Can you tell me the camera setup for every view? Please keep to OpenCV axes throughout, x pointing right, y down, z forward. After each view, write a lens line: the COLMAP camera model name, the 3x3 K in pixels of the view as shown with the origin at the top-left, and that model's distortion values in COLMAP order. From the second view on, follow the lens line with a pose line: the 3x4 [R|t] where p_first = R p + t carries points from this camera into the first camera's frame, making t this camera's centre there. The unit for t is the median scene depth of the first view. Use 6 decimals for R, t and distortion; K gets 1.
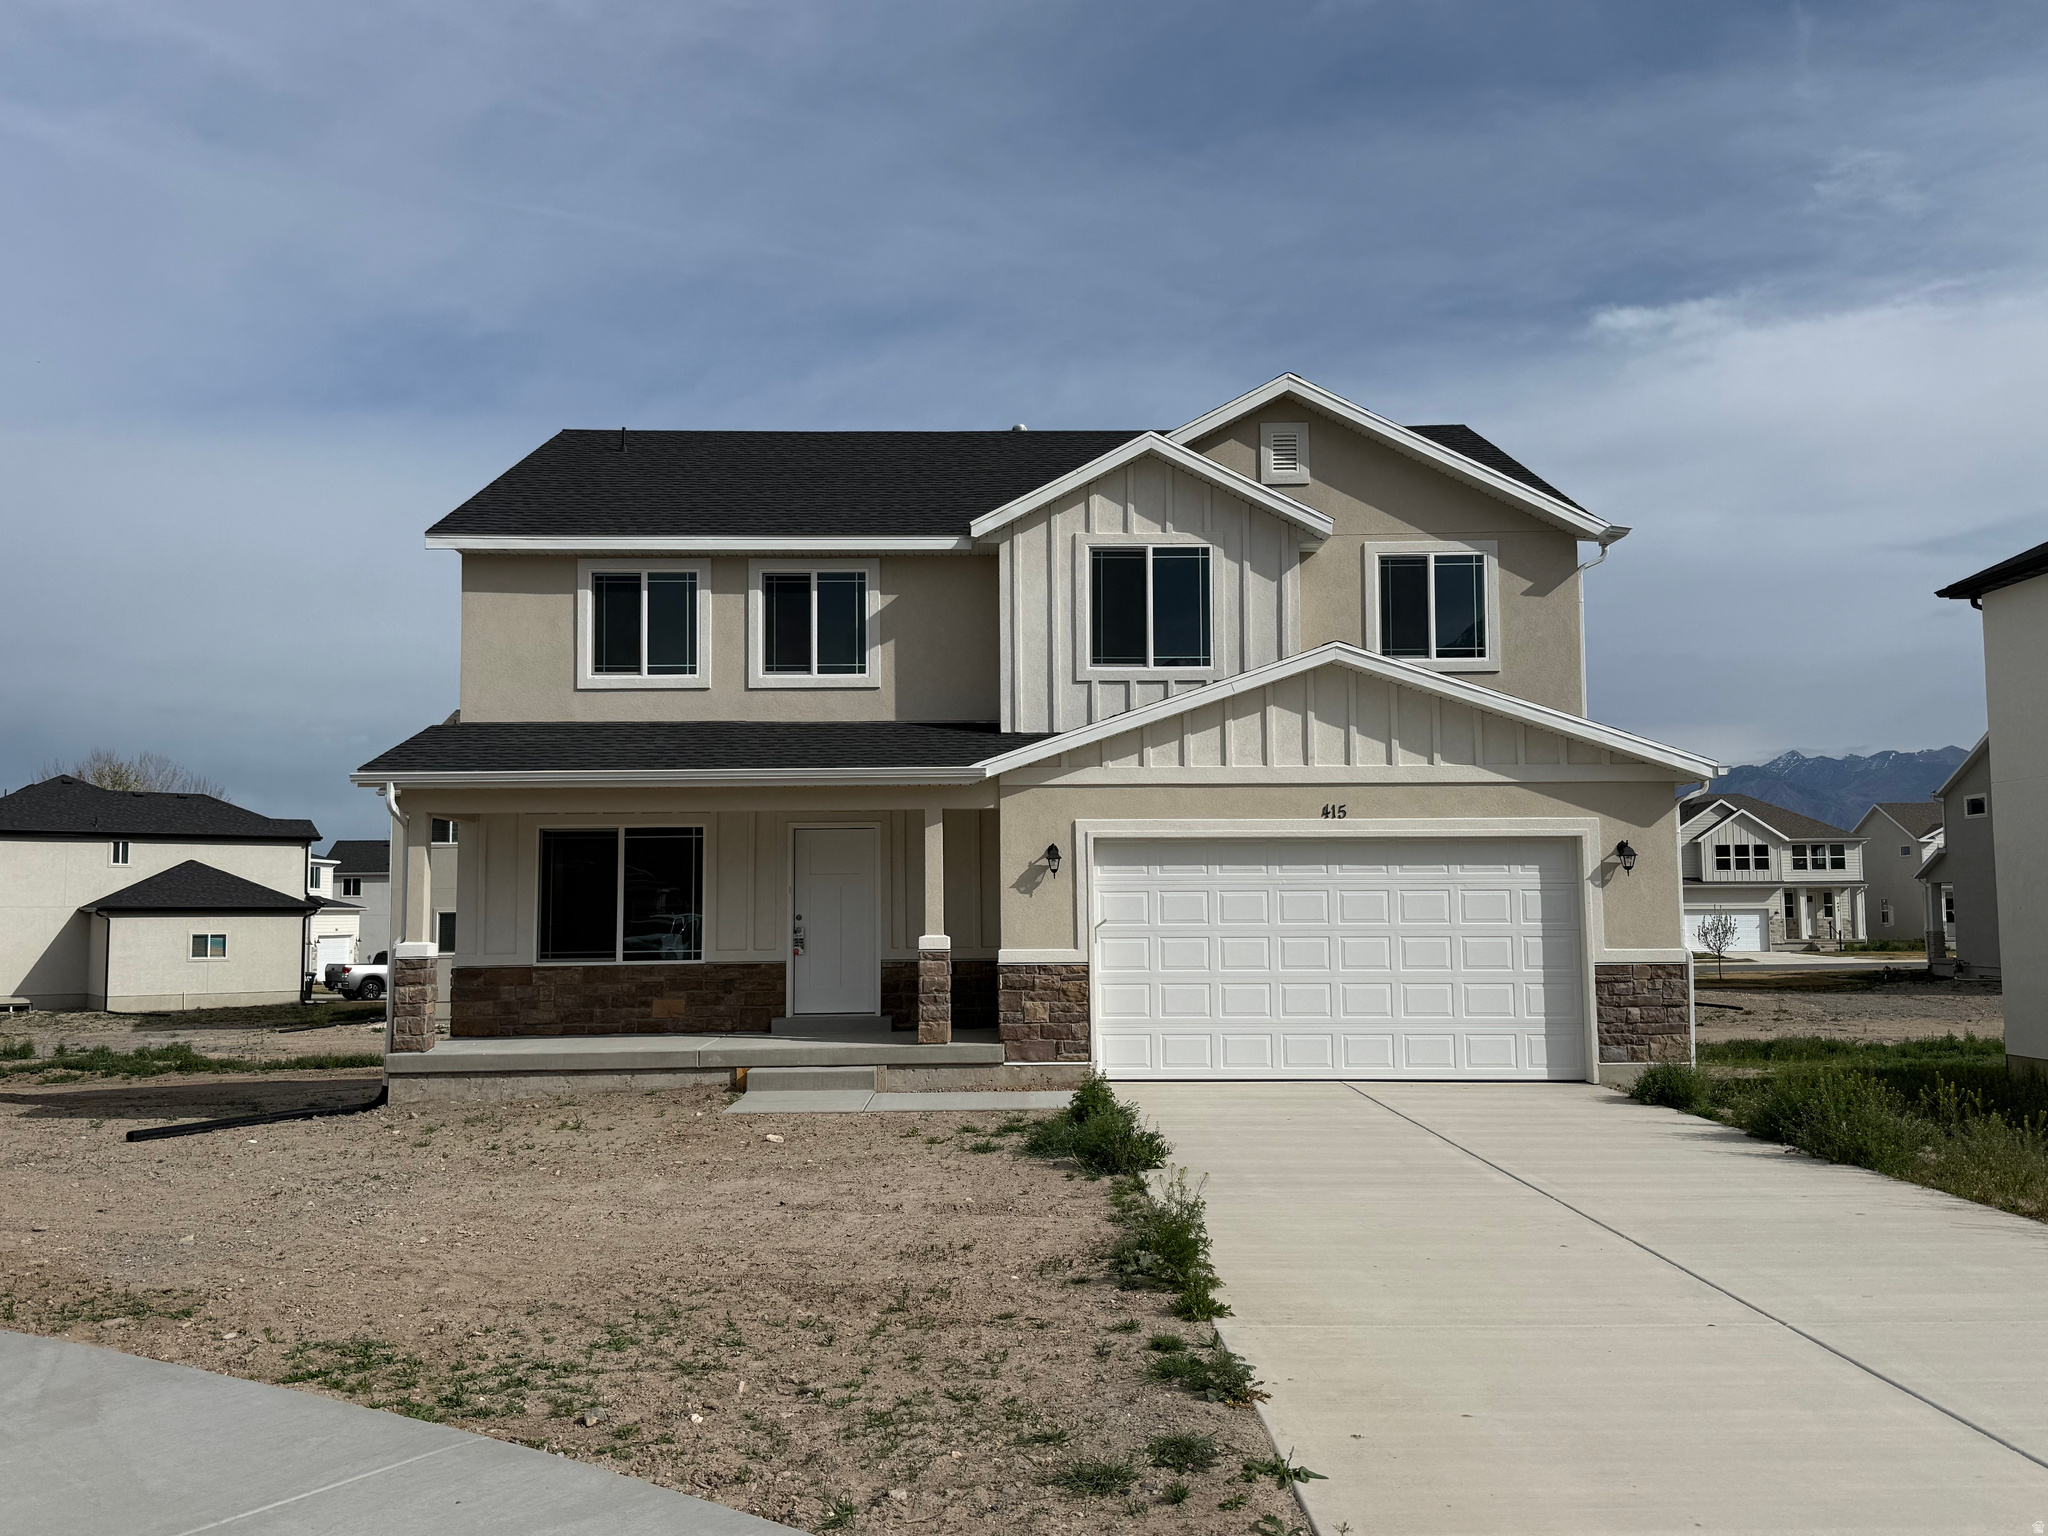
lens RADIAL K [[1684.0, 0, 1024.0], [0, 1684.0, 768.0], [0, 0, 1]] dist [0.157694, 0.000669]
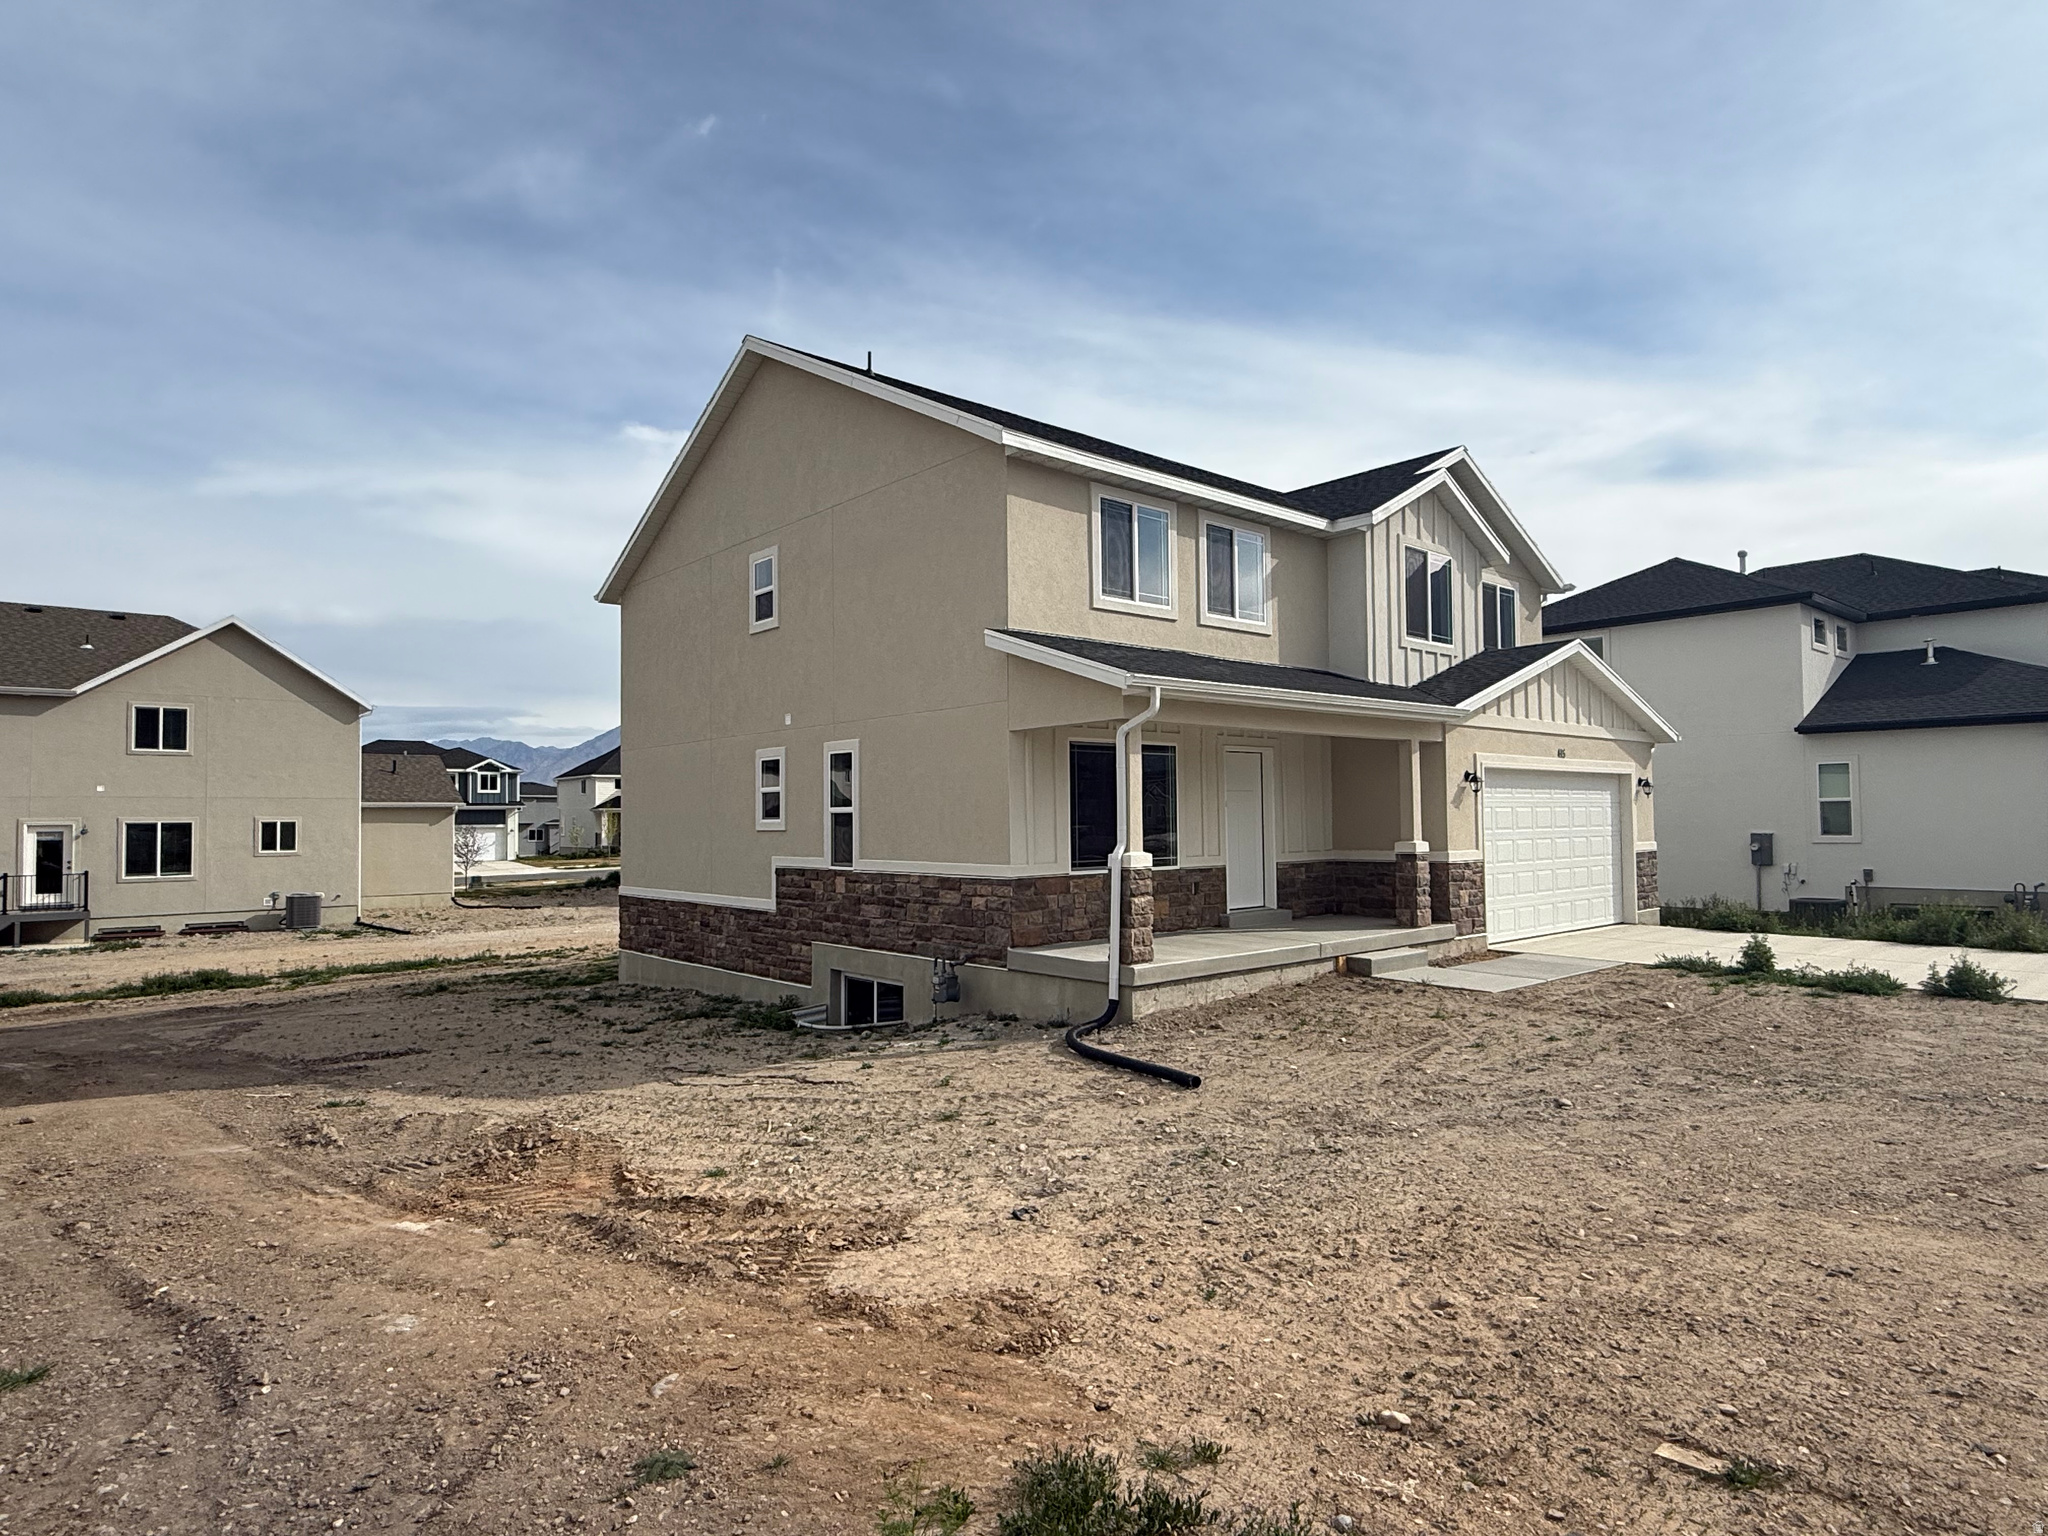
lens RADIAL K [[1115.0, 0, 1025.6], [0, 1115.0, 806.1], [0, 0, 1]] dist [-0.001108, -0.000081]
pose [[0.764886, 0.006778, 0.644130, -0.747211], [-0.050080, 0.997544, 0.048972, 0.043959], [-0.642216, -0.069716, 0.763346, 0.517851]]
